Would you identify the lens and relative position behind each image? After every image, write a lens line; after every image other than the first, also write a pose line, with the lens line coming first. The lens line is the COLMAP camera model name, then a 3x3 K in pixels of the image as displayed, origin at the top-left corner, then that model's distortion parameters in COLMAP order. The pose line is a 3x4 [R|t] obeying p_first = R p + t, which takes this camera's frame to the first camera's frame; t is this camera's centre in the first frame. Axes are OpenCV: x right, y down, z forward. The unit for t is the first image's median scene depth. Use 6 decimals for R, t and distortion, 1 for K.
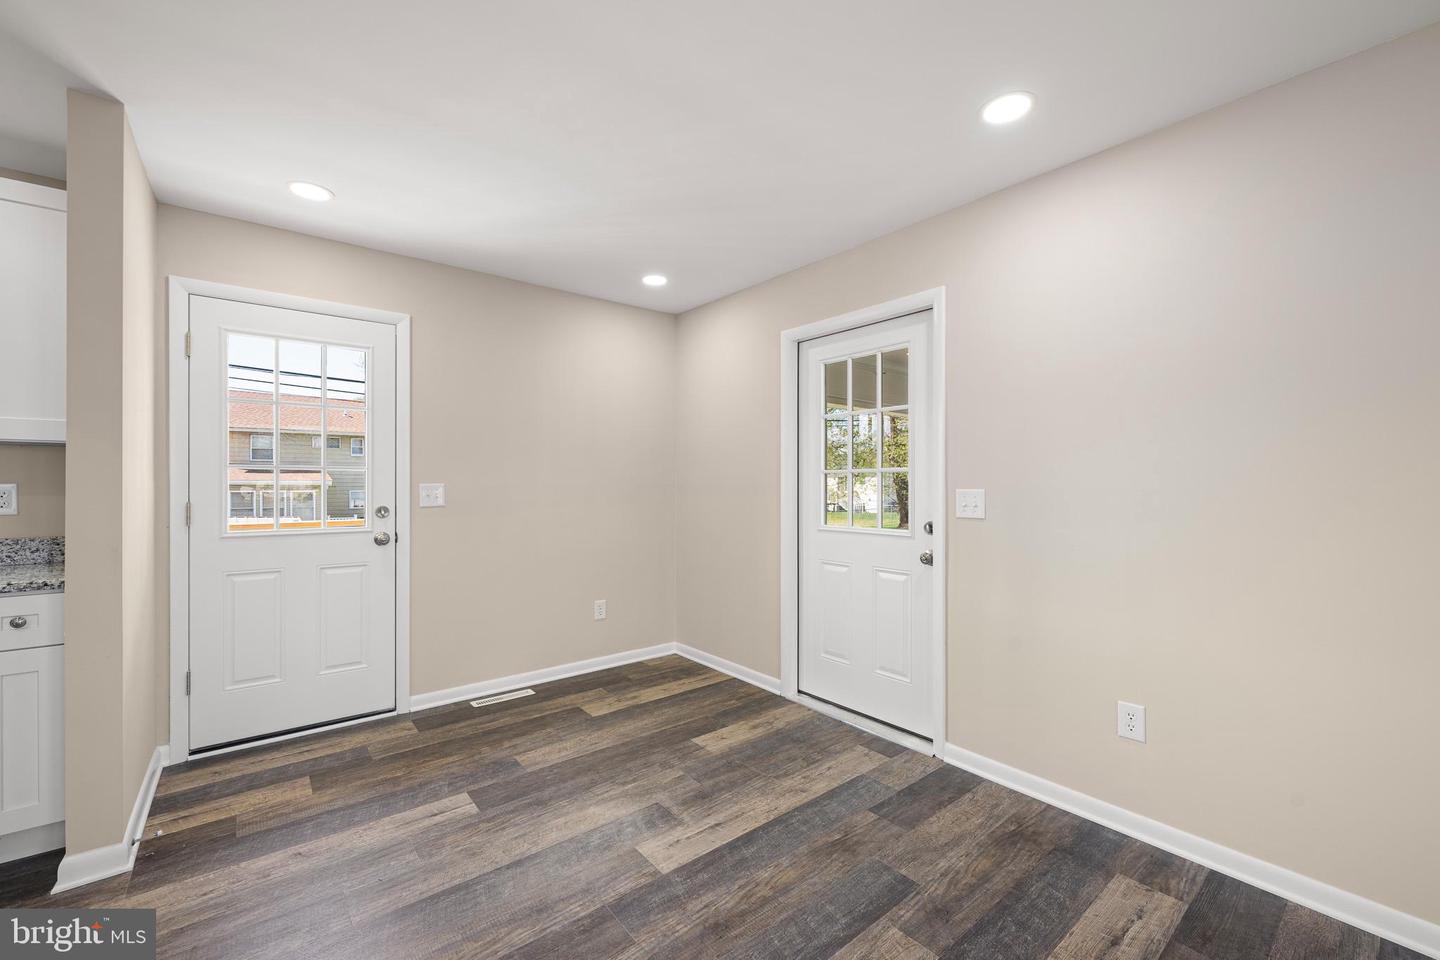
lens RADIAL K [[579.3, 0, 718.1], [0, 579.3, 481.7], [0, 0, 1]] dist [-0.002913, 0.000773]
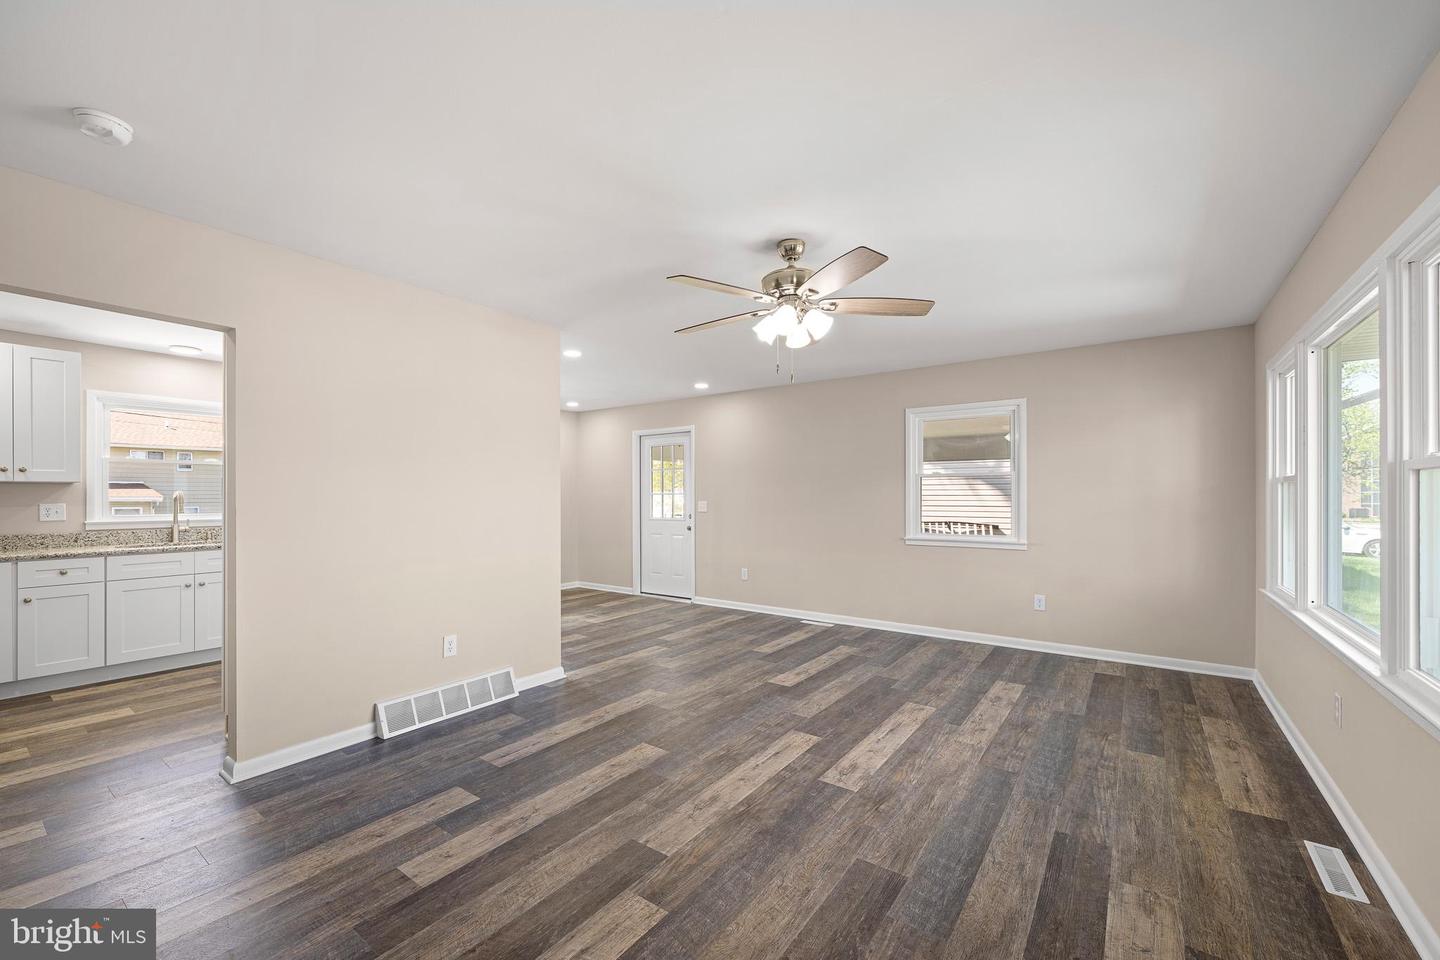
lens RADIAL K [[579.3, 0, 708.6], [0, 579.3, 489.2], [0, 0, 1]] dist [-0.002913, 0.000773]
pose [[0.971978, -0.002638, 0.235056, -0.172007], [0.004590, 0.999959, -0.007759, -0.022279], [-0.235026, 0.008621, 0.971951, -1.613187]]
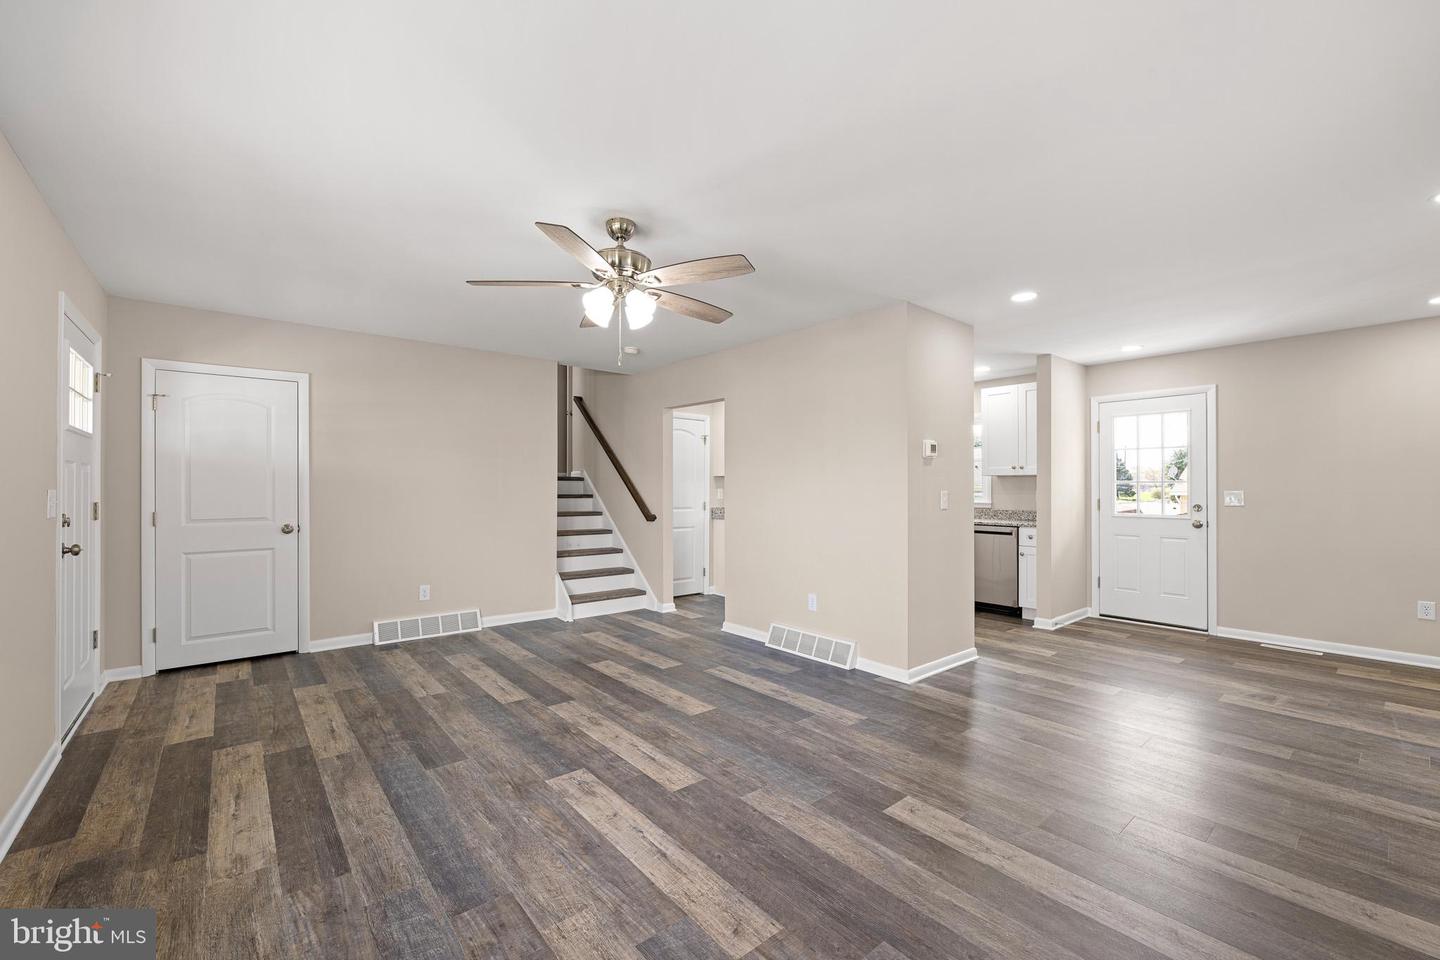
lens RADIAL K [[579.3, 0, 723.4], [0, 579.3, 488.7], [0, 0, 1]] dist [-0.002913, 0.000773]
pose [[0.015133, -0.000268, -0.999885, 1.251845], [0.001594, 0.999999, -0.000244, -0.005431], [0.999884, -0.001590, 0.015134, -0.447794]]
